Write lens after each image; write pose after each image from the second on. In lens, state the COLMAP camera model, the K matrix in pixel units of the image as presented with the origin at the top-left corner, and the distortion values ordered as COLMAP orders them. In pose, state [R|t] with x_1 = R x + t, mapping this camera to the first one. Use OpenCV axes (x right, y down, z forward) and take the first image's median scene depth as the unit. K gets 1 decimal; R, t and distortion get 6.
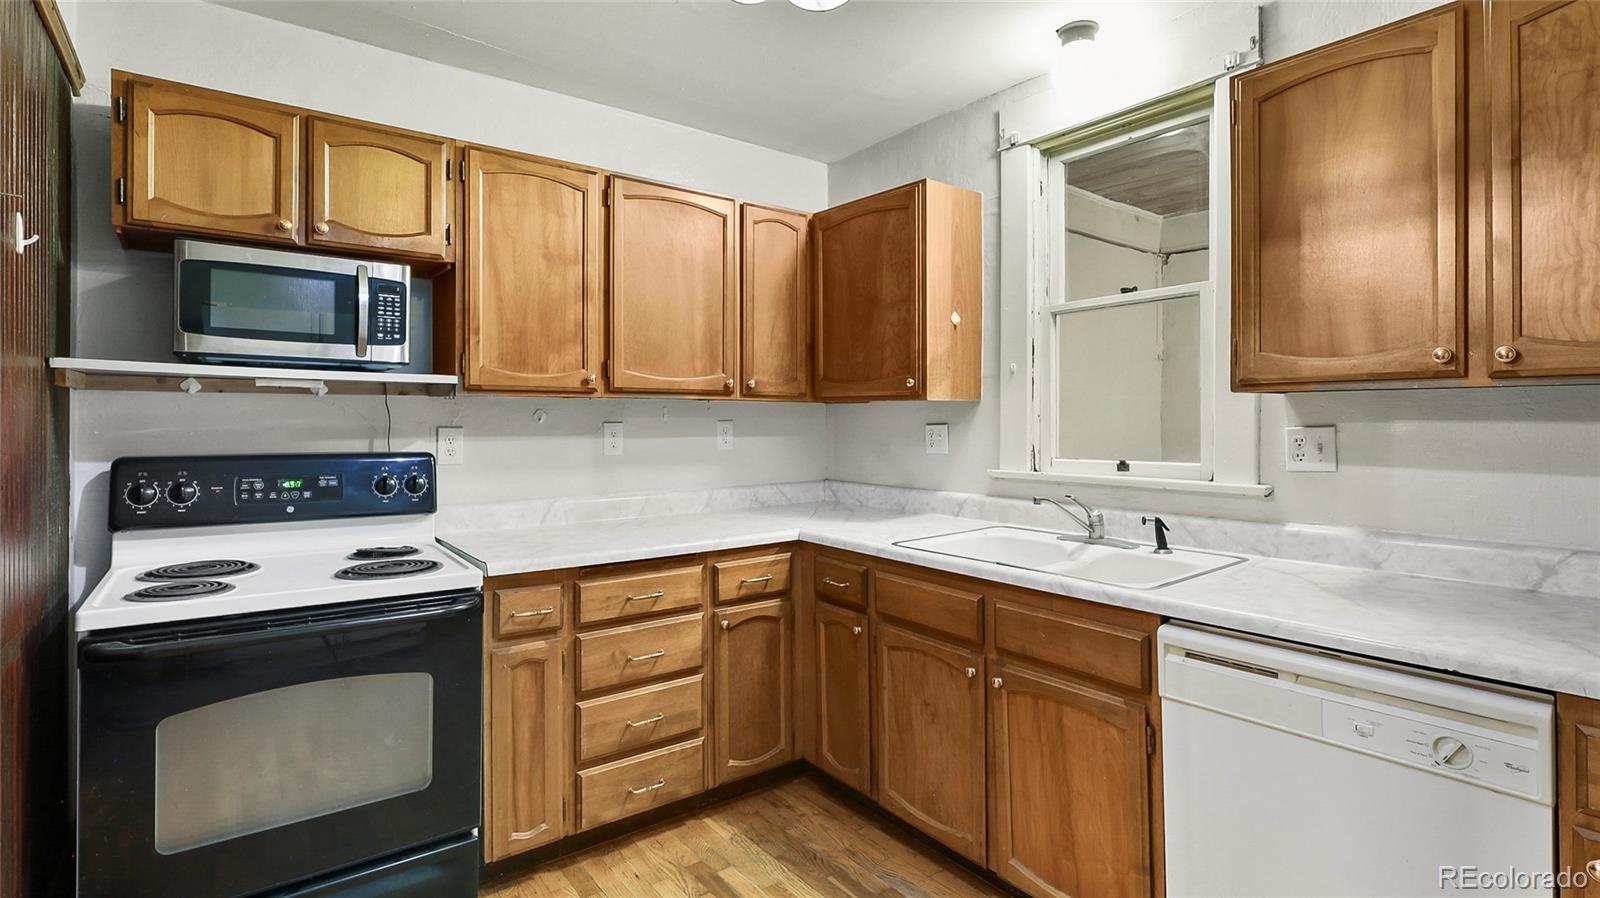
lens RADIAL K [[746.6, 0, 806.3], [0, 746.6, 415.6], [0, 0, 1]] dist [-0.003894, -0.000087]
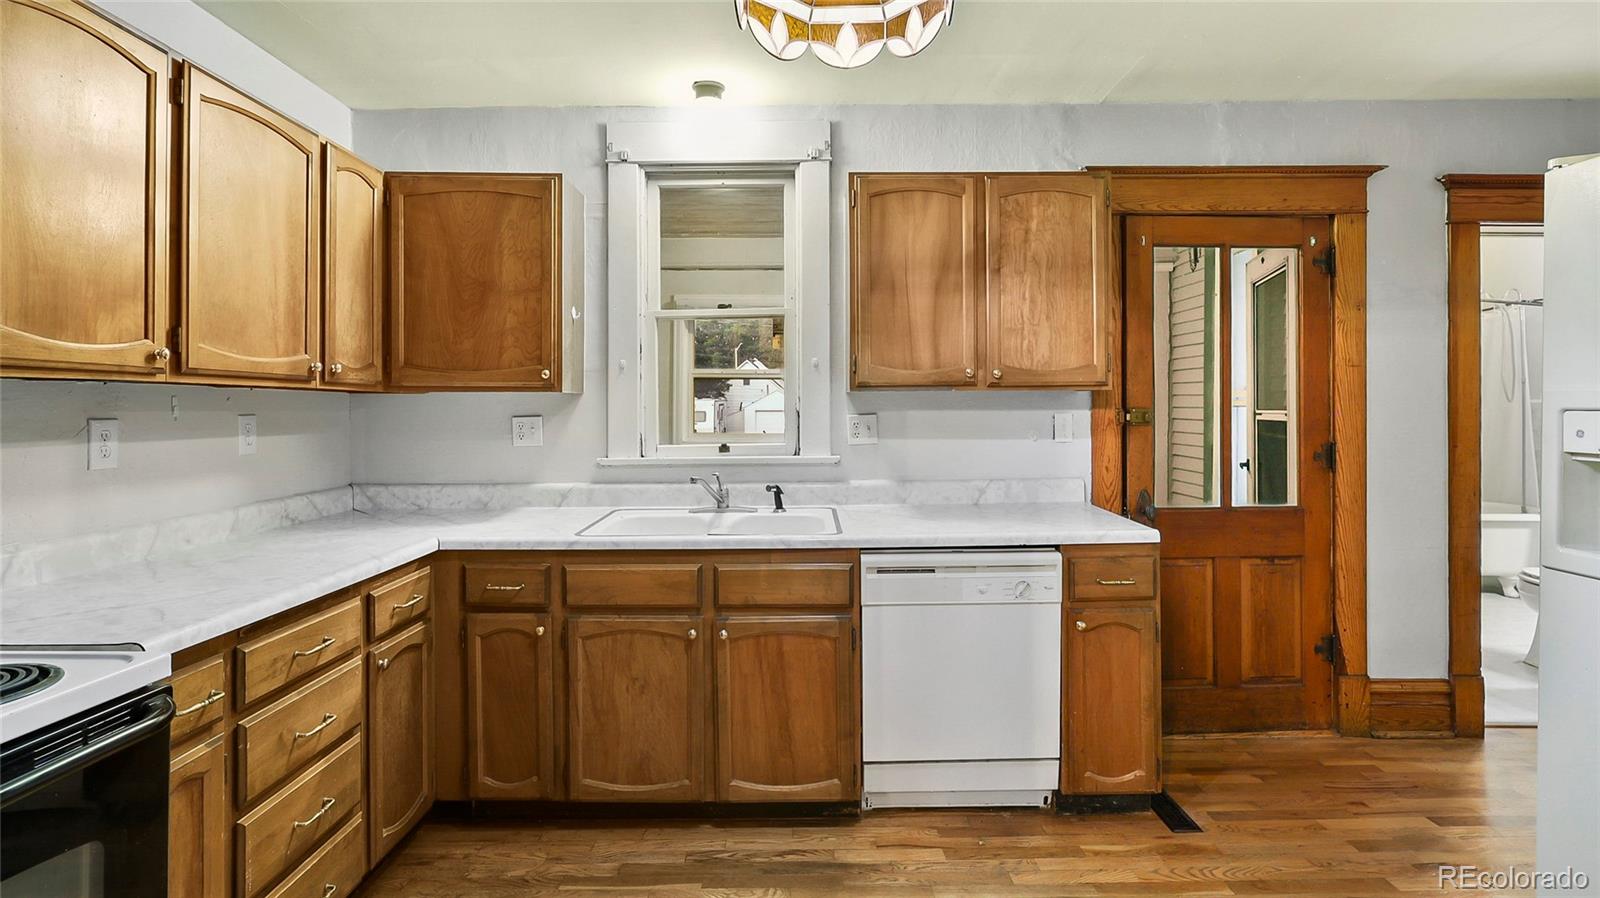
lens RADIAL K [[746.6, 0, 786.5], [0, 746.6, 397.8], [0, 0, 1]] dist [-0.003894, -0.000087]
pose [[0.627670, 0.007808, 0.778440, -0.470752], [0.001766, 0.999933, -0.011453, -0.001444], [-0.778478, 0.008563, 0.627614, 0.142420]]
